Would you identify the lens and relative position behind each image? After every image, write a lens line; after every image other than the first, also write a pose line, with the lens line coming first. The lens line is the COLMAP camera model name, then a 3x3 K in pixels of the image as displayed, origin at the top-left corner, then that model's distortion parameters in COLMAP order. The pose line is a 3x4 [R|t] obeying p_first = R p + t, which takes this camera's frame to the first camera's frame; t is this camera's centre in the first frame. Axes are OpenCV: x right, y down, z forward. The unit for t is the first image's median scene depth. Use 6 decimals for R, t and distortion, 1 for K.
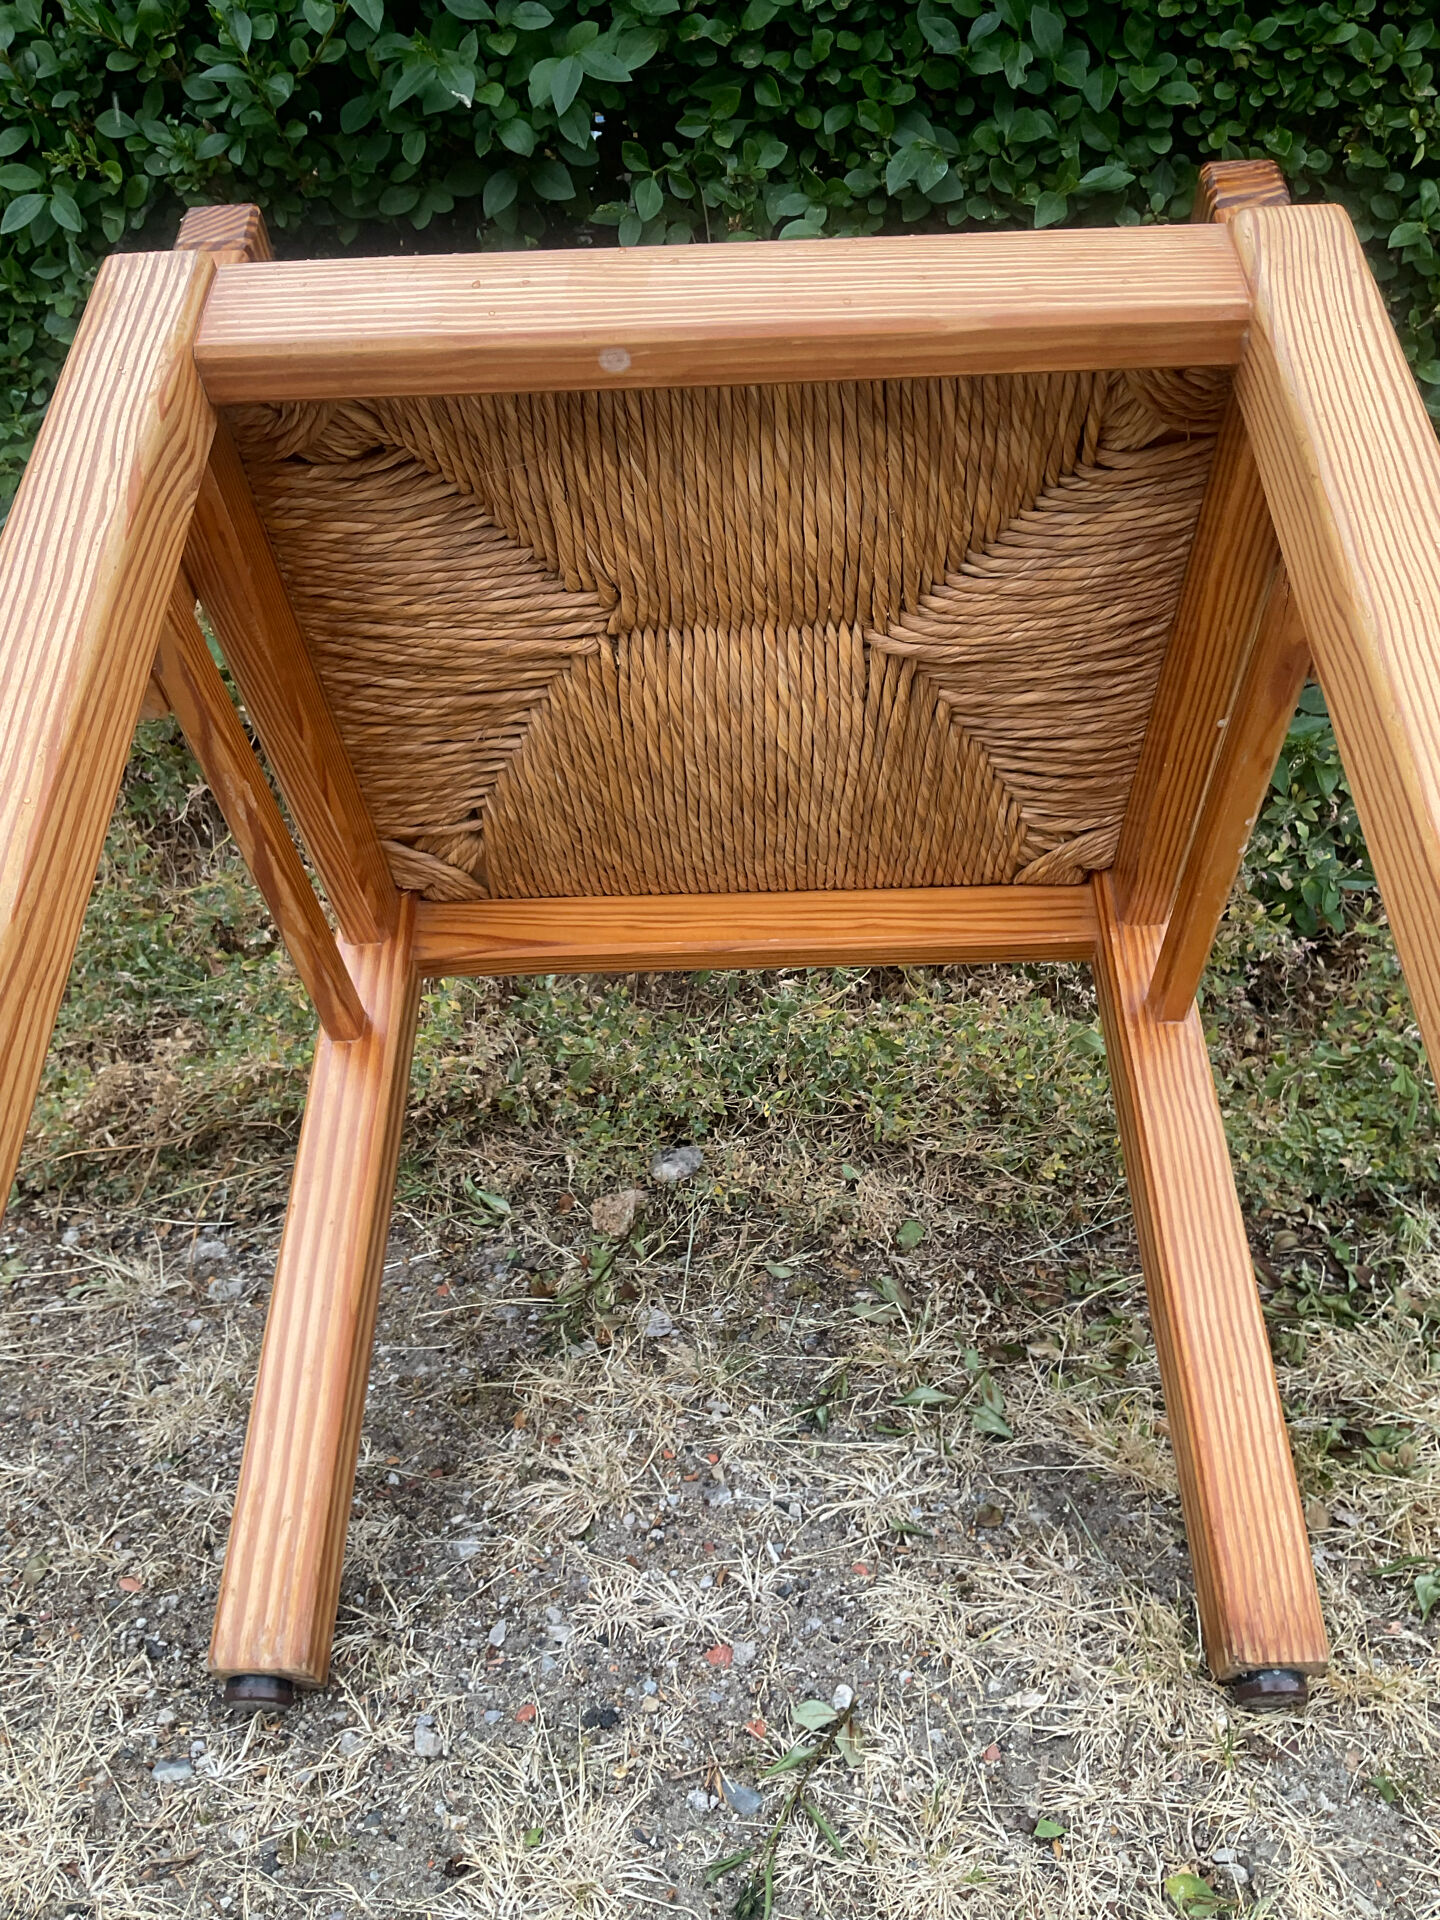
lens RADIAL K [[1586.4, 0, 711.1], [0, 1586.4, 954.0], [0, 0, 1]] dist [0.089117, -0.201149]
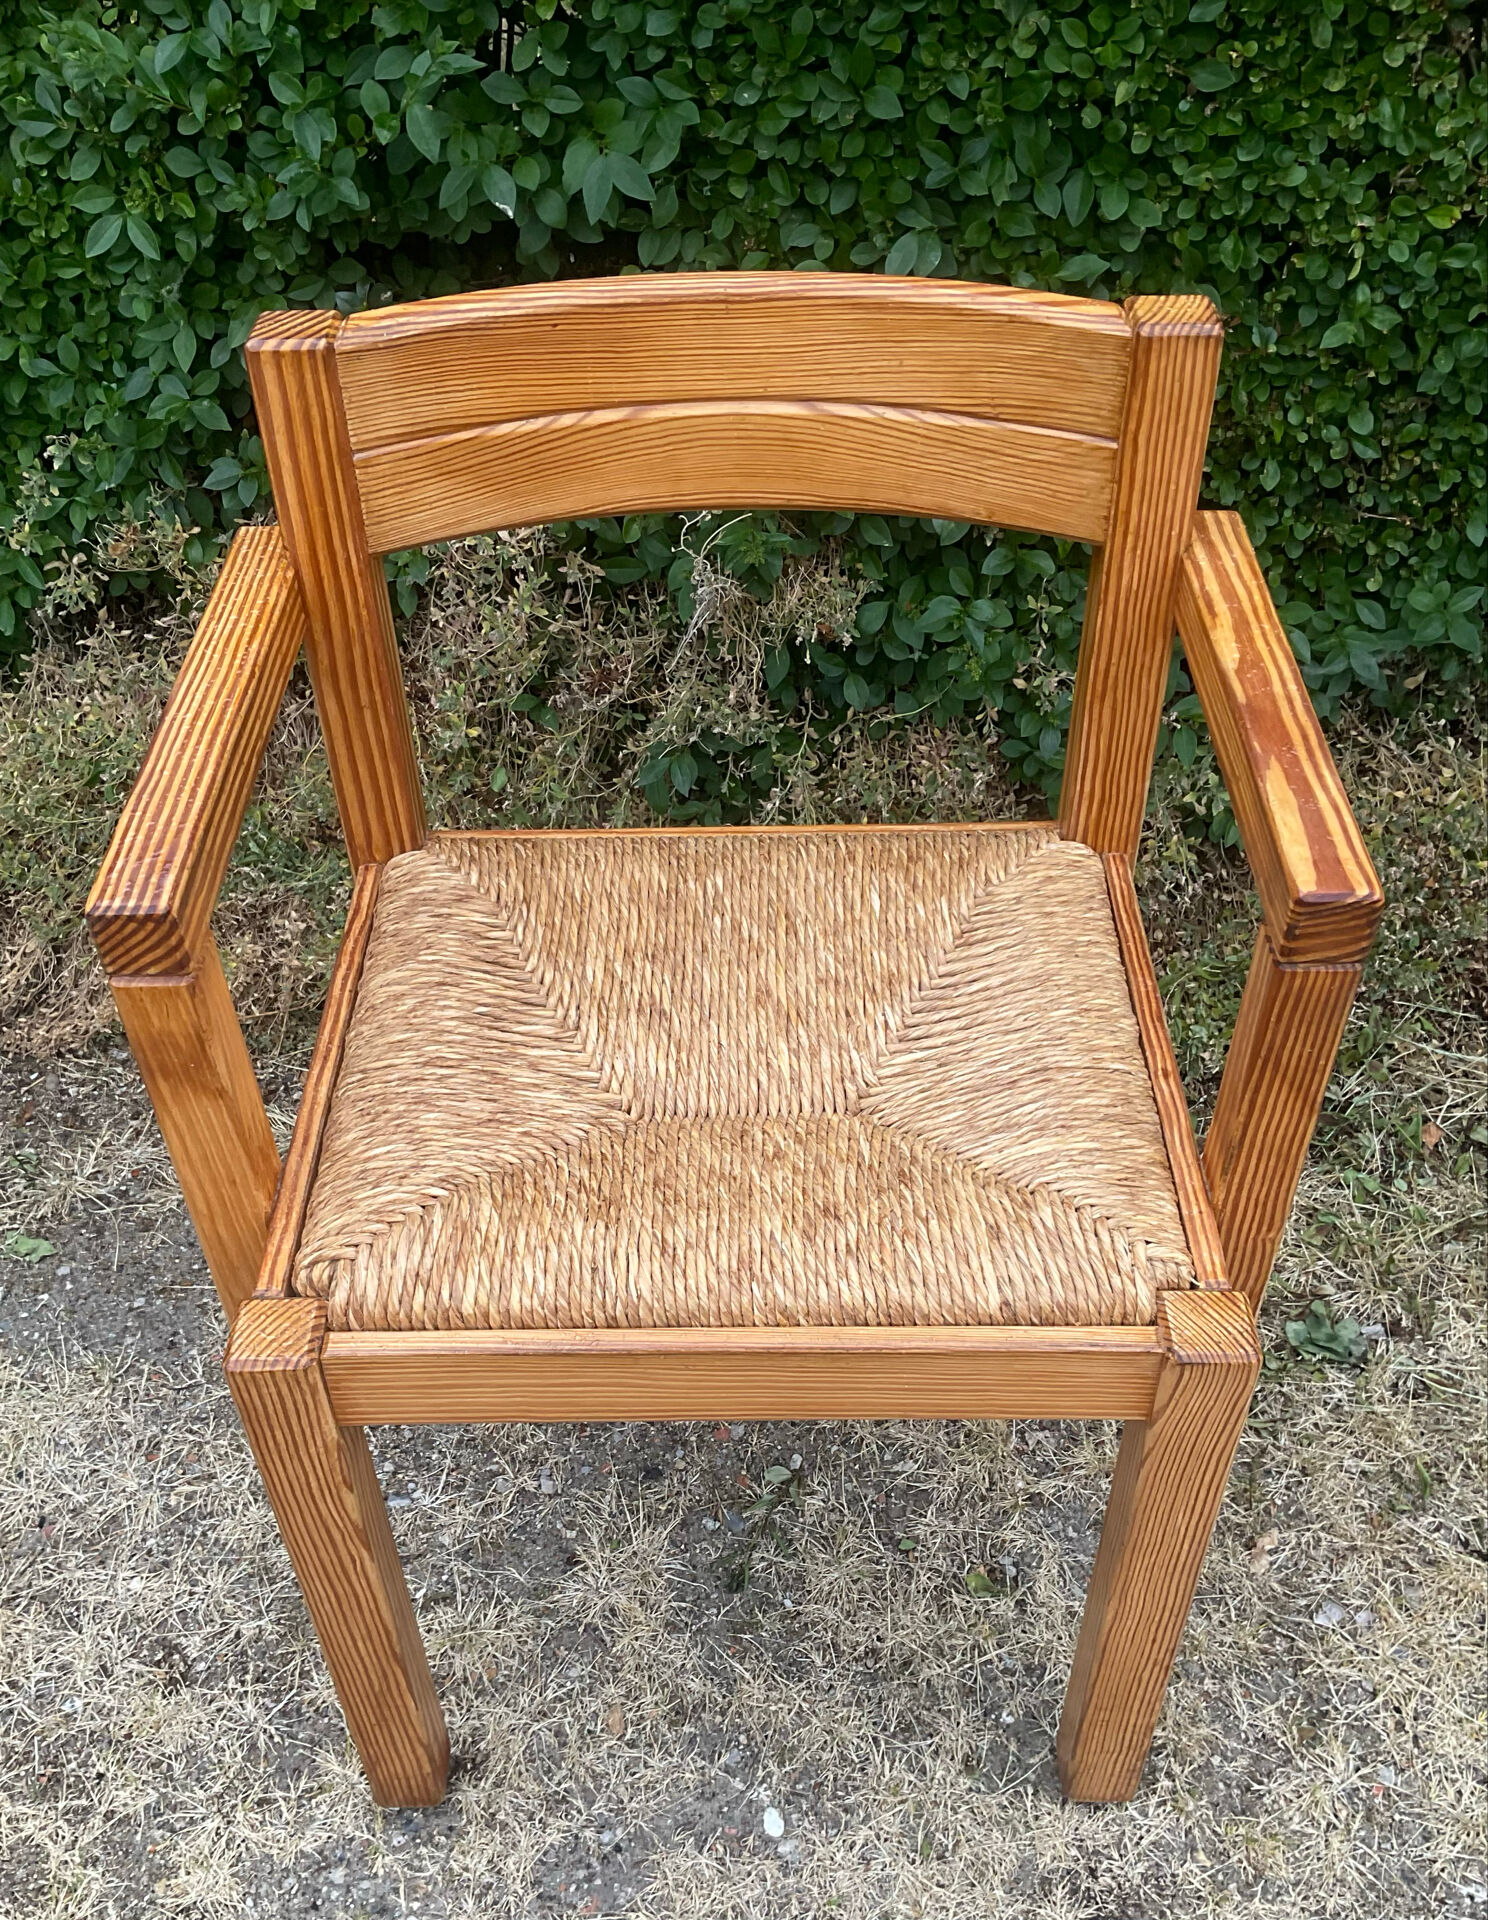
lens RADIAL K [[1859.0, 0, 718.6], [0, 1859.0, 1116.7], [0, 0, 1]] dist [0.103011, -0.218893]
pose [[0.999920, 0.011605, -0.005050, 0.006311], [-0.008614, 0.916376, 0.400226, -0.538363], [0.009273, -0.400150, 0.916403, -0.533386]]
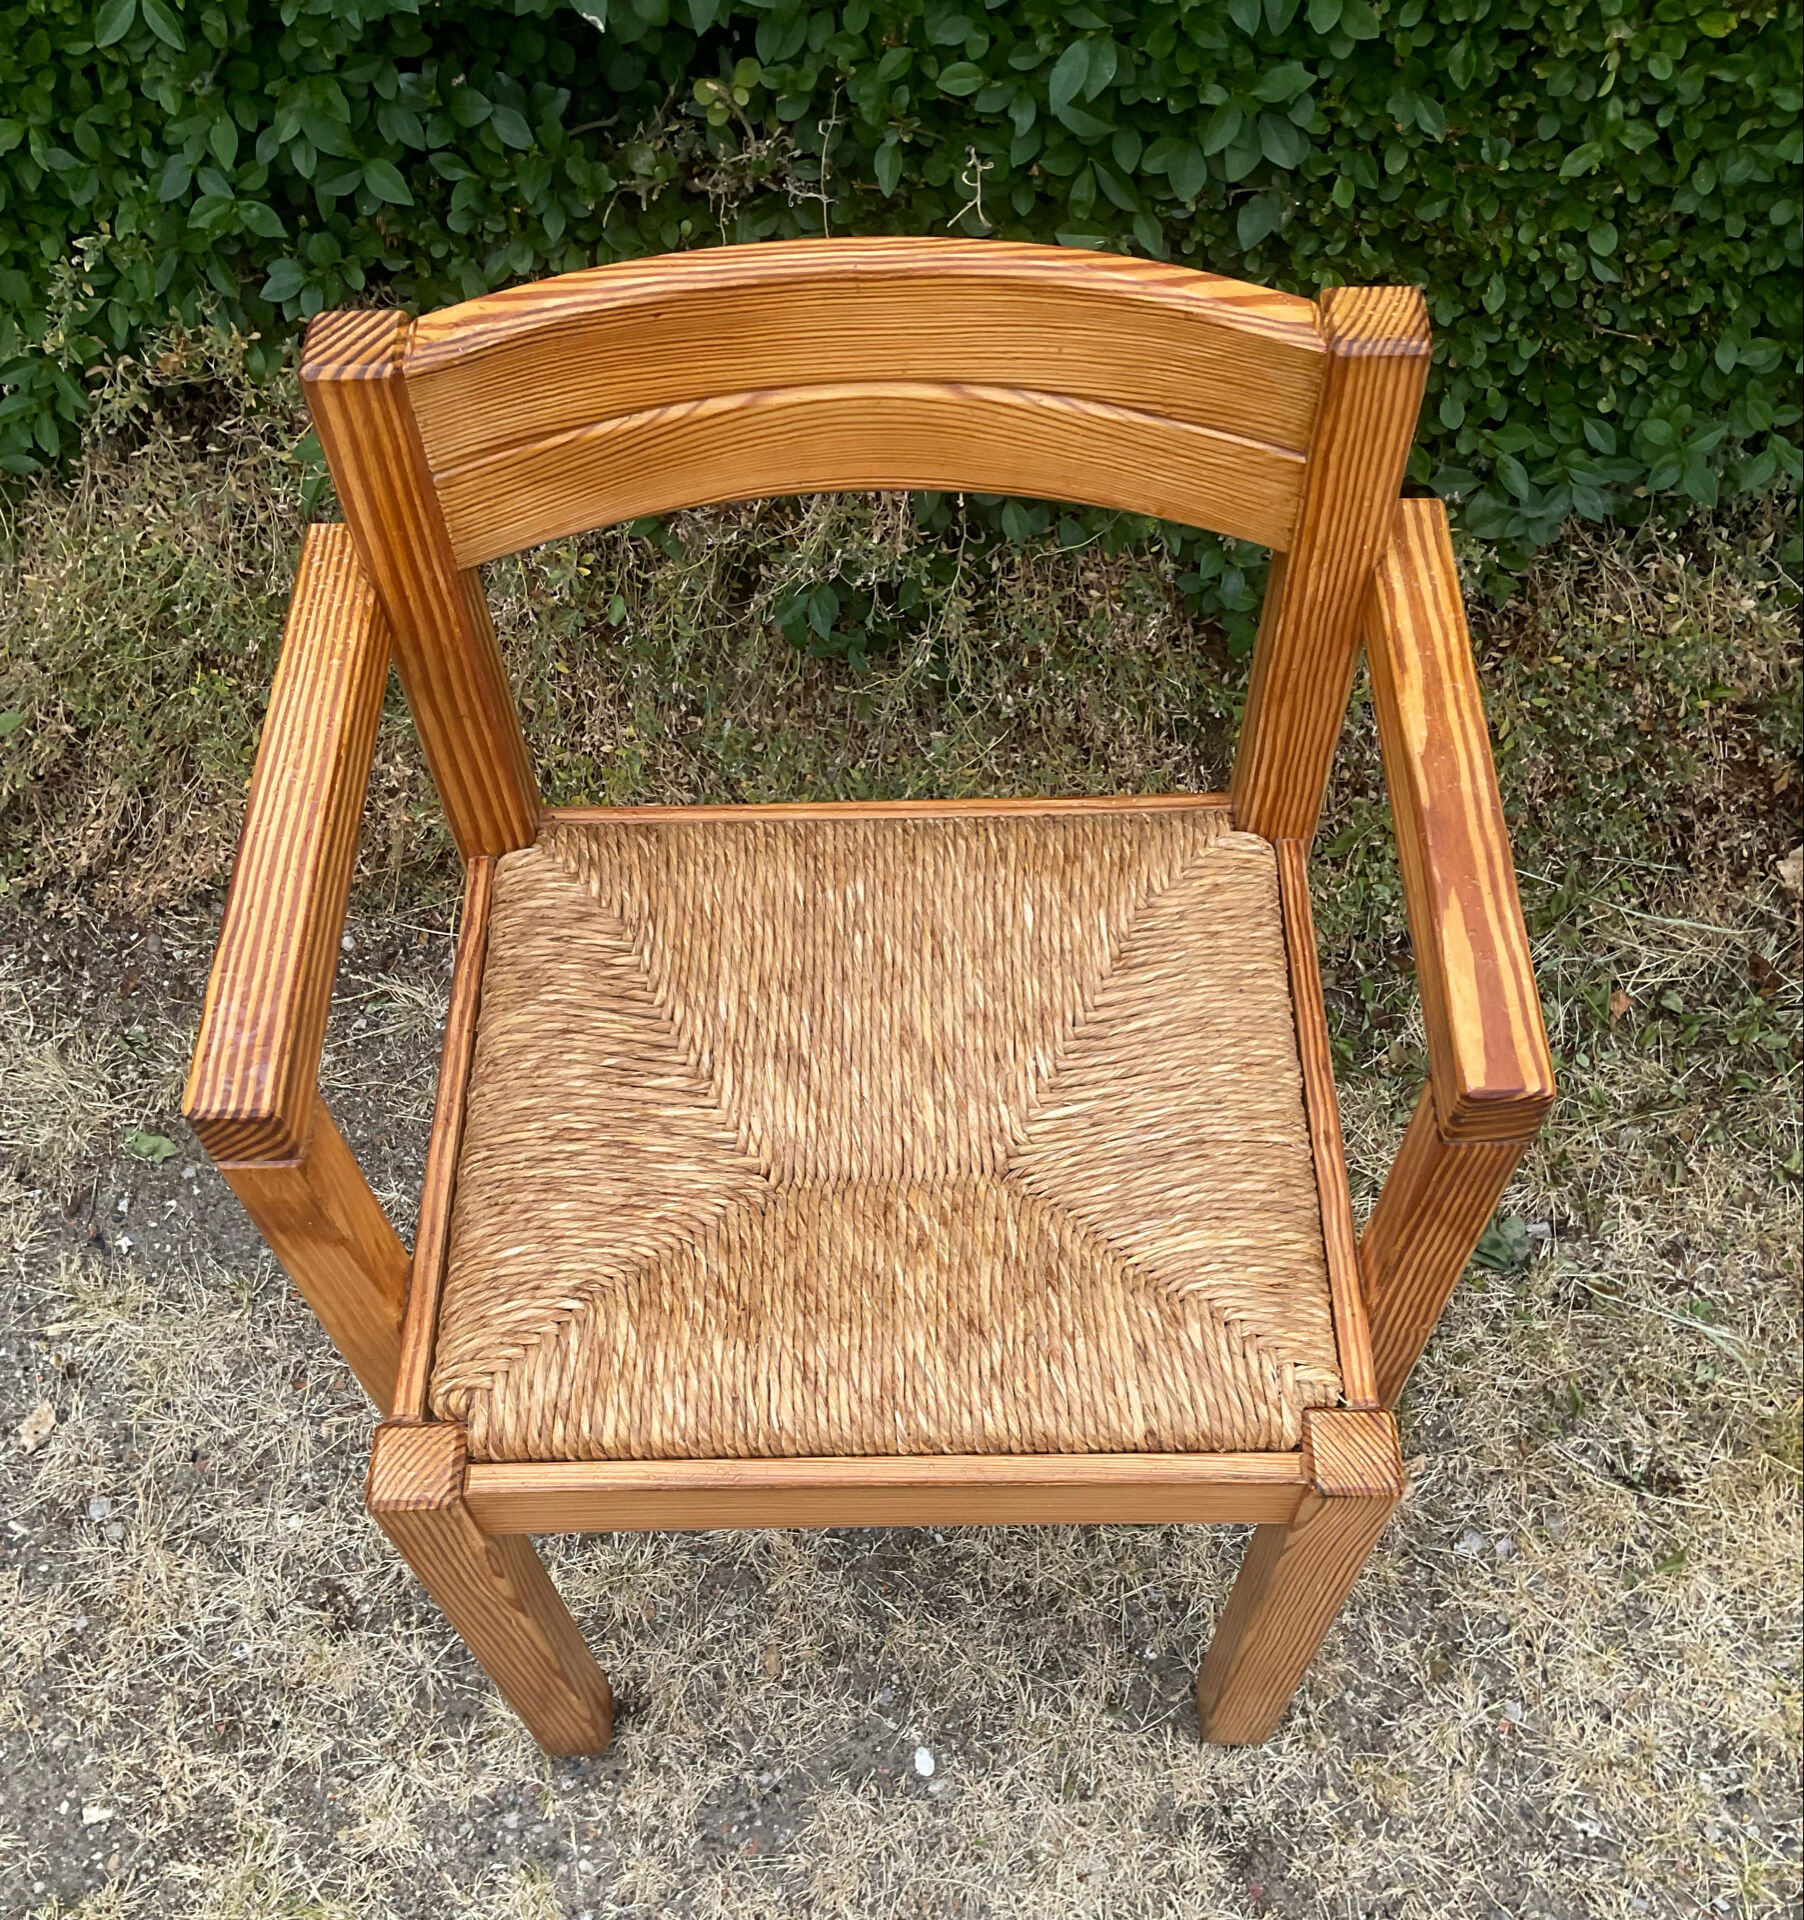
lens RADIAL K [[1991.6, 0, 898.6], [0, 1991.6, 1164.8], [0, 0, 1]] dist [0.118755, -0.243717]
pose [[0.999998, 0.000220, 0.001901, 0.022921], [-0.001348, 0.786240, 0.617920, -0.834726], [-0.001358, -0.617922, 0.786238, -0.407217]]
